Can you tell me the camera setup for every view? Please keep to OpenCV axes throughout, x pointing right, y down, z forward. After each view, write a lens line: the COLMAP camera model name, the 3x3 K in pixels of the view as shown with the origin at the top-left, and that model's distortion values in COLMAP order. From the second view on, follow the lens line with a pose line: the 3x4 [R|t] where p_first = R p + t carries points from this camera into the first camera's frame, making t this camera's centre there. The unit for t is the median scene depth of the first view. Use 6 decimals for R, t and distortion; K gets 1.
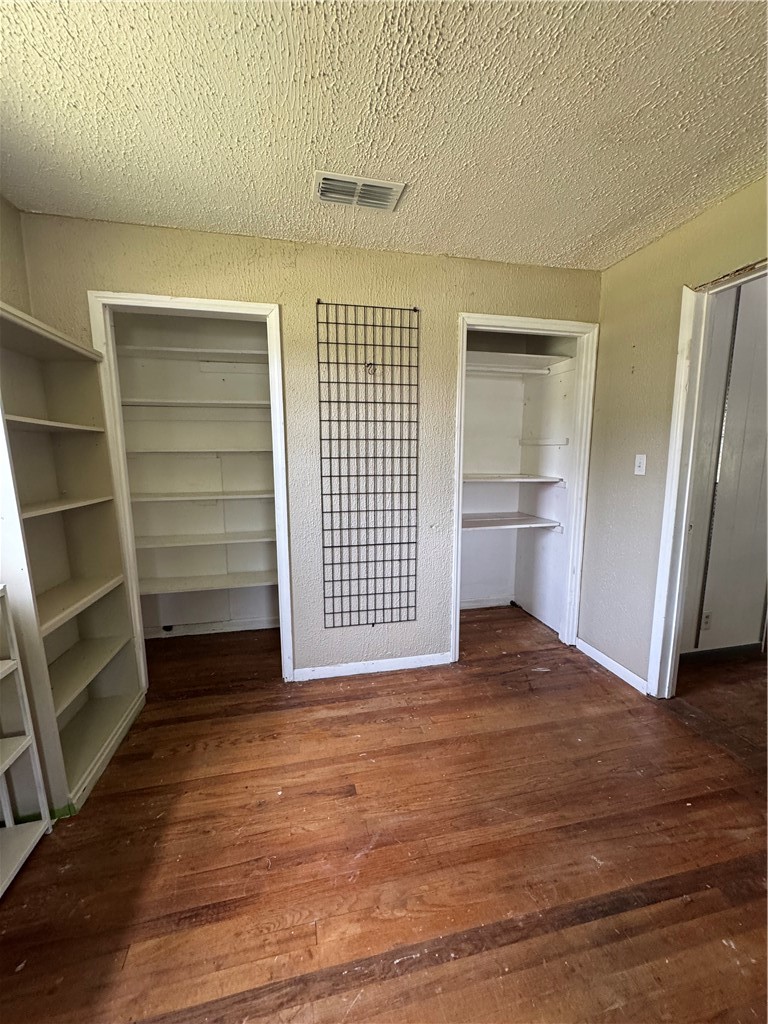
lens RADIAL K [[408.3, 0, 386.0], [0, 408.3, 516.5], [0, 0, 1]] dist [-0.001557, 0.000417]
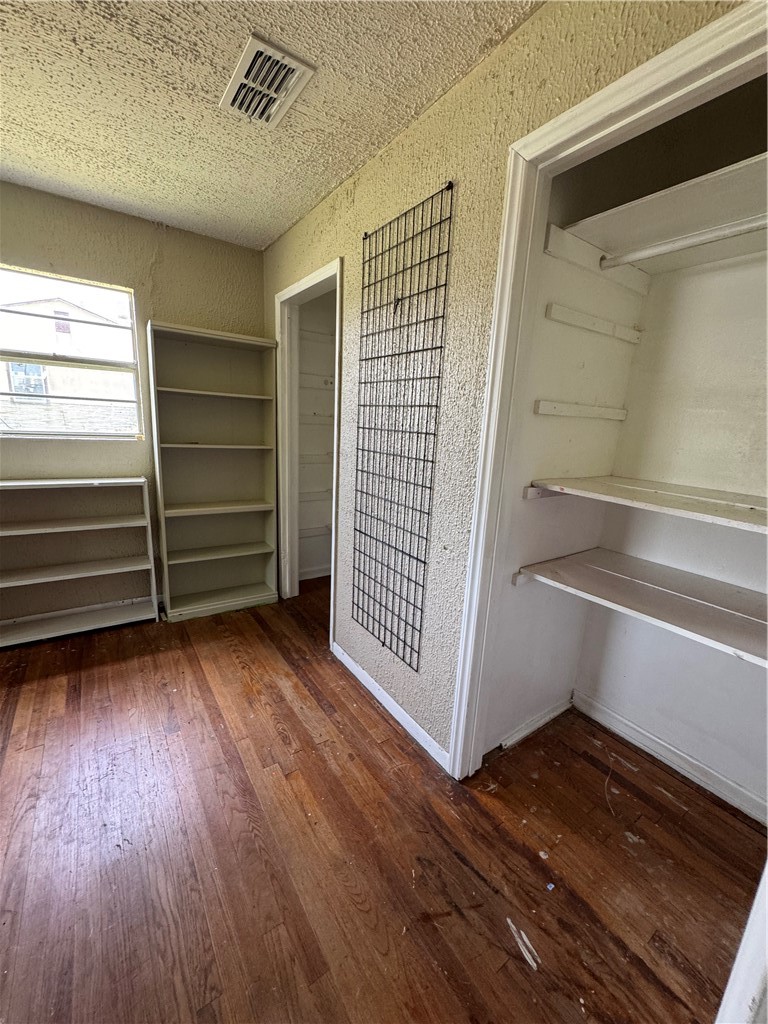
lens RADIAL K [[408.3, 0, 380.9], [0, 408.3, 515.7], [0, 0, 1]] dist [-0.001557, 0.000417]
pose [[0.370036, 0.238726, -0.897821, 0.707450], [-0.195181, 0.964828, 0.176099, -0.130375], [0.908283, 0.110075, 0.403616, 0.744000]]
